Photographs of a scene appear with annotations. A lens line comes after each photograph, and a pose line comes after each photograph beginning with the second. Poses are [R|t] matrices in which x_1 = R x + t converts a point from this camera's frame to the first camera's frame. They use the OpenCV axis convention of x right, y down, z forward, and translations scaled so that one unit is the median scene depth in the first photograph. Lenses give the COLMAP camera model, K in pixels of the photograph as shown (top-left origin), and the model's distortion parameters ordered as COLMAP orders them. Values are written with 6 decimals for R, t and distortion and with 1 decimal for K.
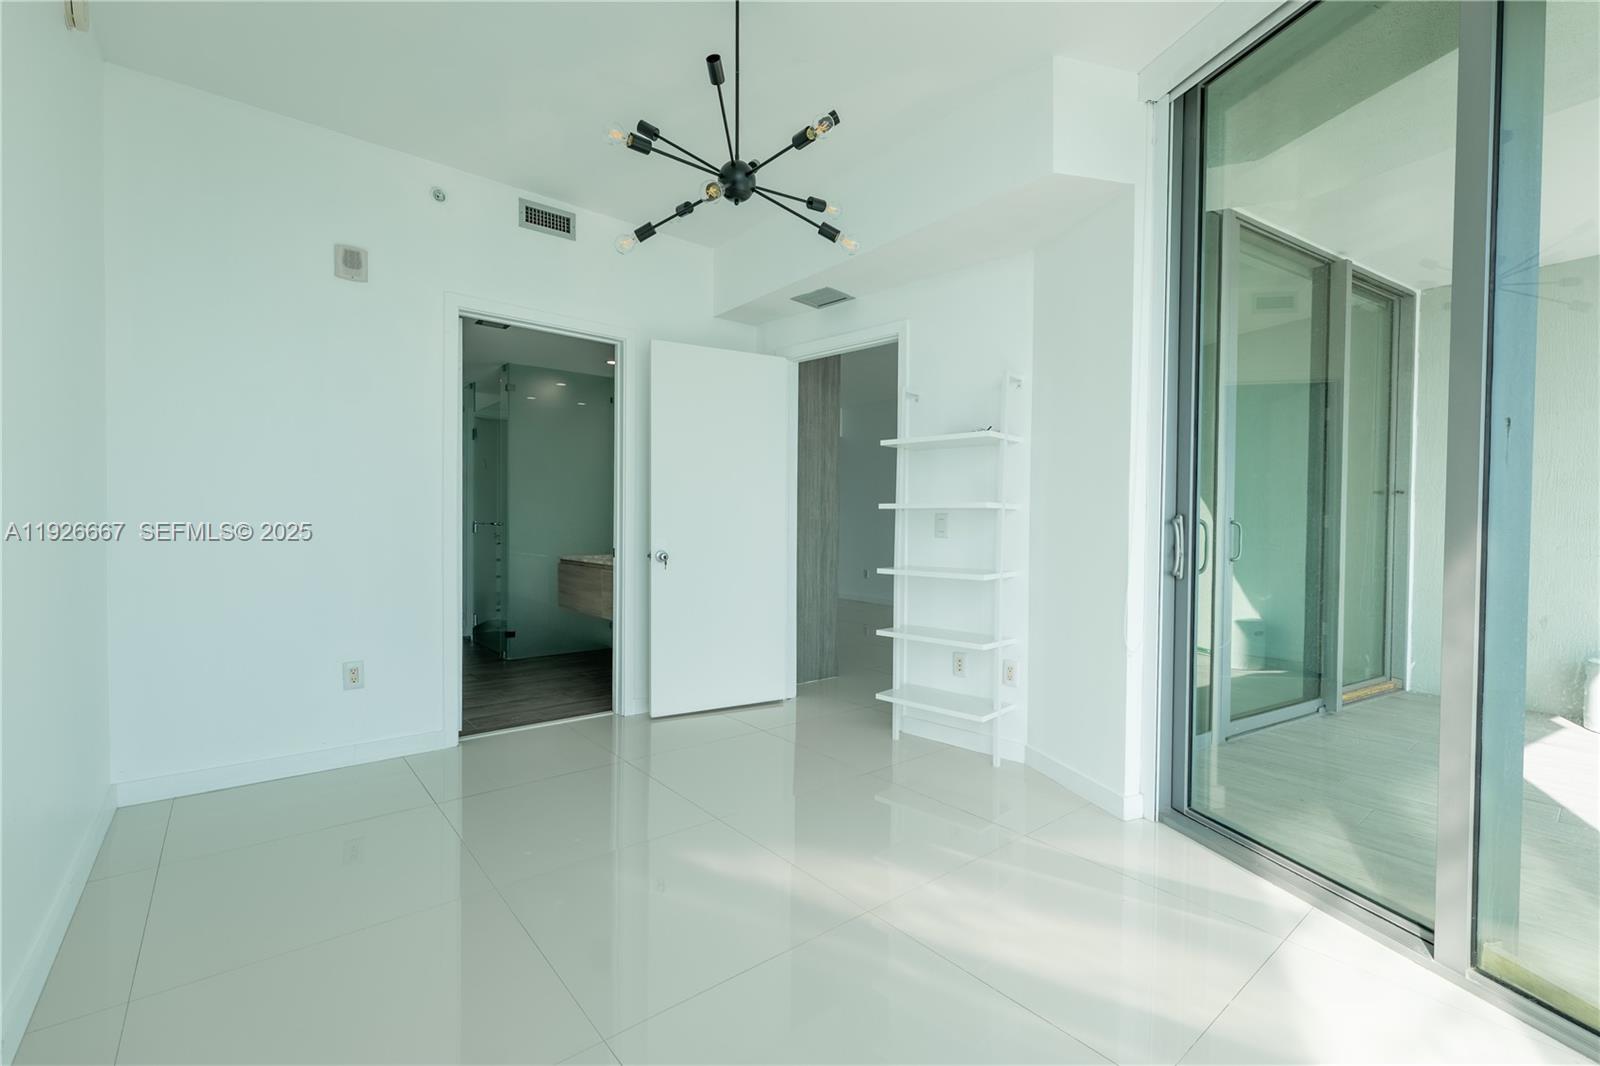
lens RADIAL K [[667.7, 0, 800.0], [0, 667.7, 533.0], [0, 0, 1]] dist [0.000688, 0.000065]
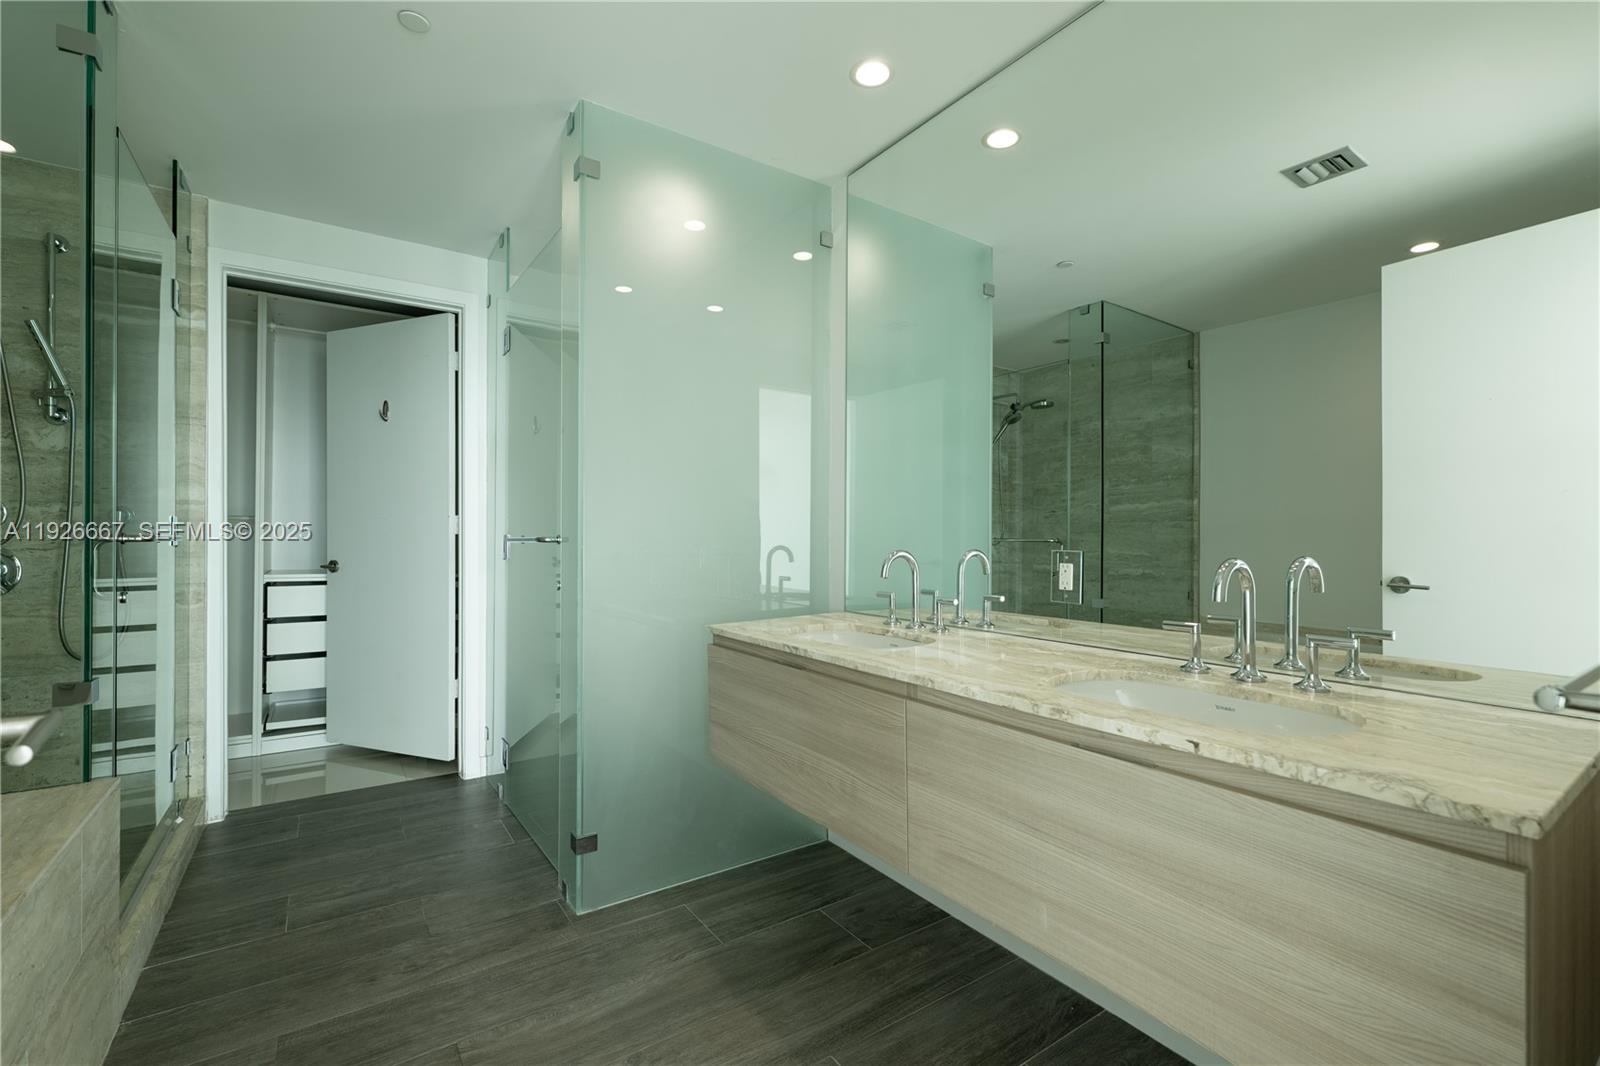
lens RADIAL K [[688.7, 0, 800.0], [0, 688.7, 533.0], [0, 0, 1]] dist [-0.000647, -0.000045]
pose [[0.995597, -0.002962, -0.093691, -0.275556], [0.000825, 0.999739, -0.022833, -0.008755], [0.093734, 0.022655, 0.995340, 0.620283]]
